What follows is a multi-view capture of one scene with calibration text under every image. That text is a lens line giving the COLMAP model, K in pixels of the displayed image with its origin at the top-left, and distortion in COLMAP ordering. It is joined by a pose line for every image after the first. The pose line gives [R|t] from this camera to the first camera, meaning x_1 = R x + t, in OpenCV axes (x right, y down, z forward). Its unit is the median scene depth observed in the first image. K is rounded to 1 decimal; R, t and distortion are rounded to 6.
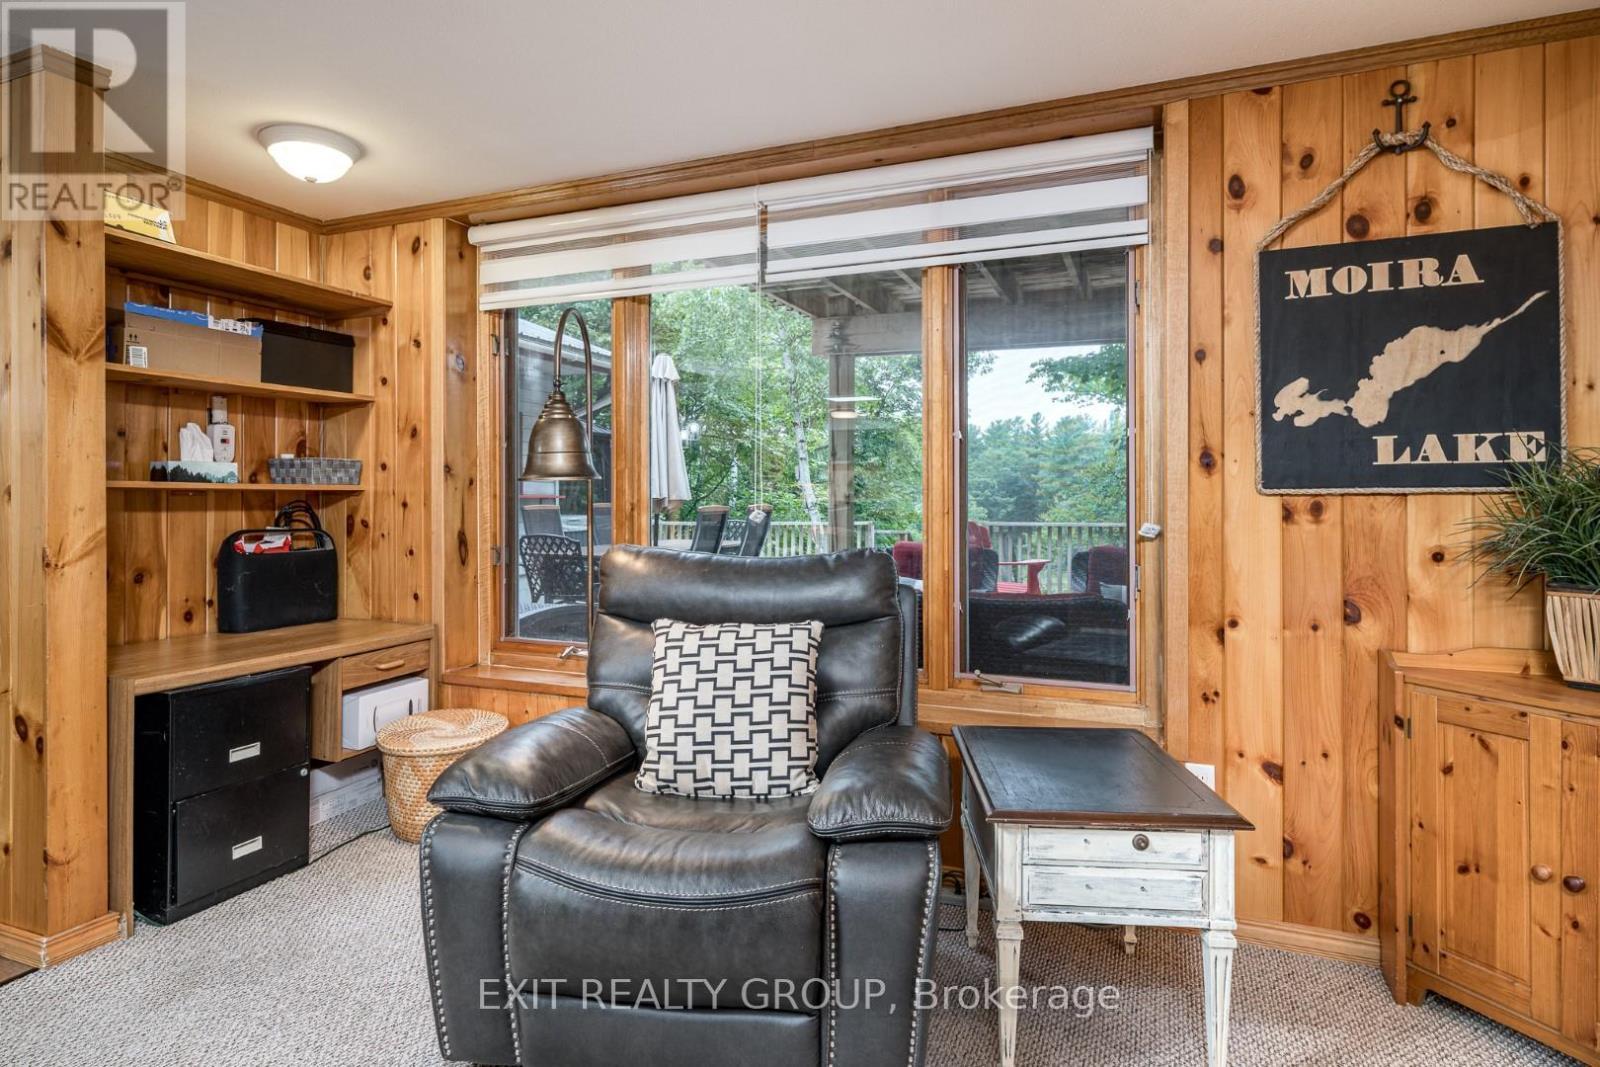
lens RADIAL K [[866.3, 0, 843.4], [0, 866.3, 511.2], [0, 0, 1]] dist [-0.009830, 0.001227]
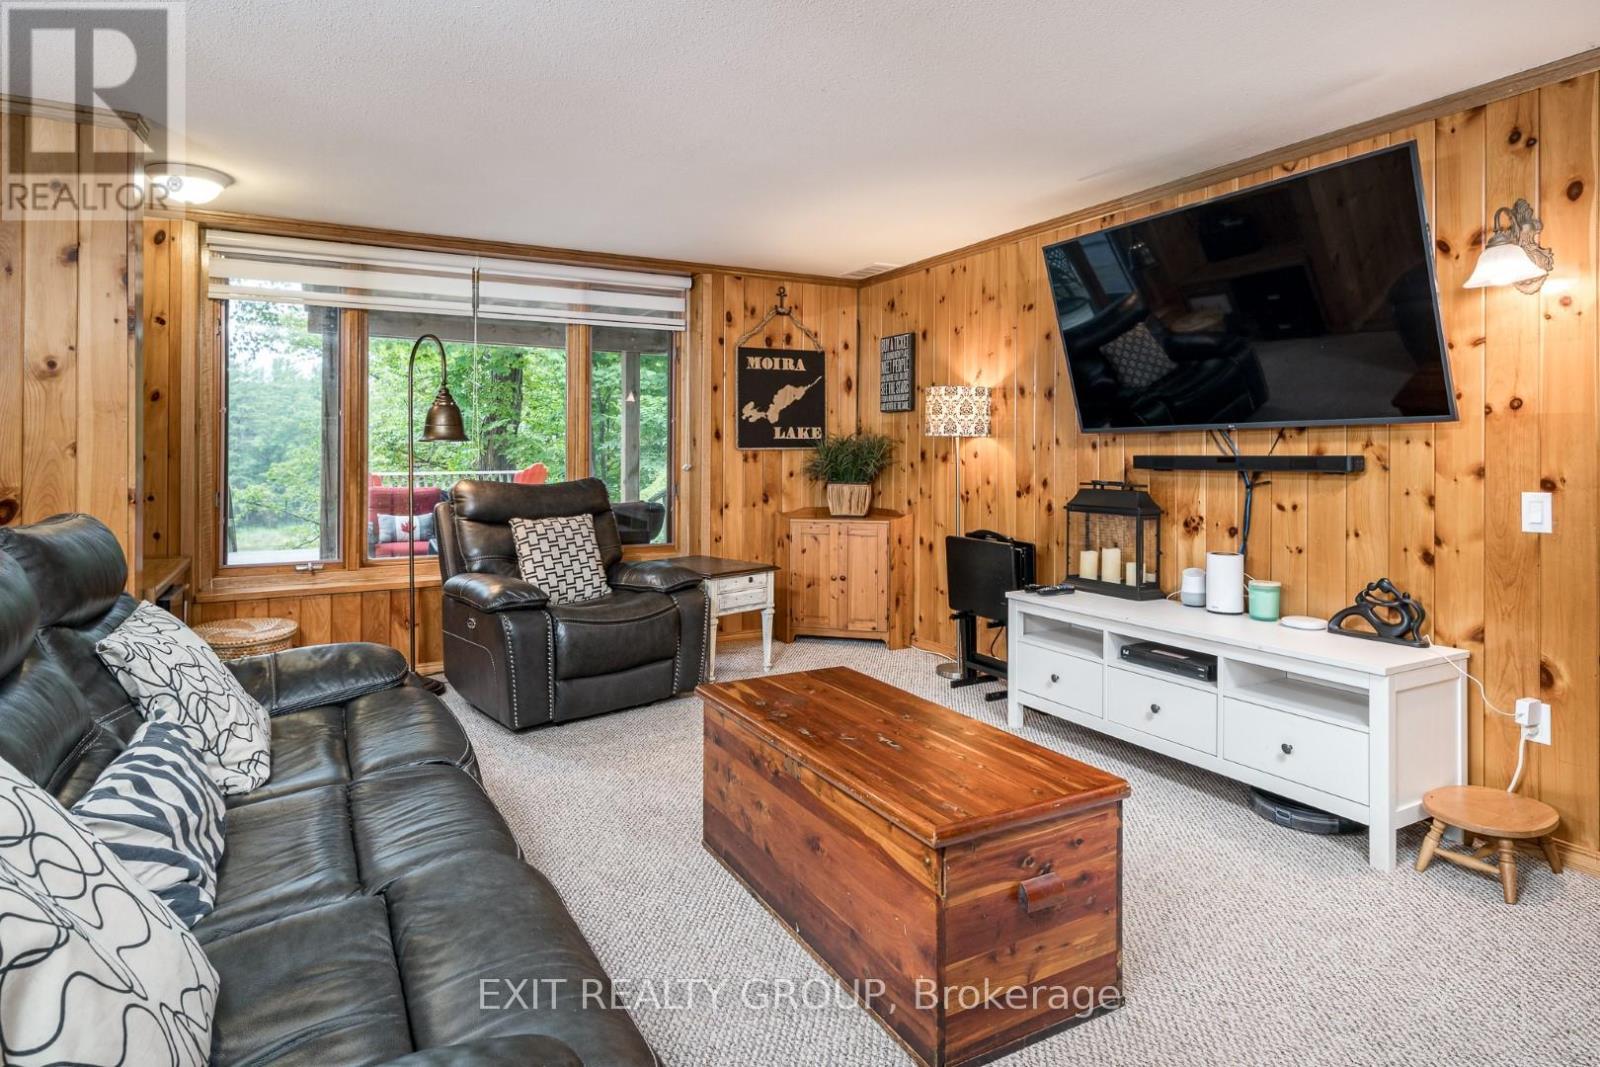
lens RADIAL K [[866.3, 0, 794.4], [0, 866.3, 529.3], [0, 0, 1]] dist [-0.009830, 0.001227]
pose [[0.625856, -0.070558, 0.776740, -1.334963], [0.012062, 0.996656, 0.080816, 0.007149], [-0.779845, -0.041210, 0.624615, -0.638921]]
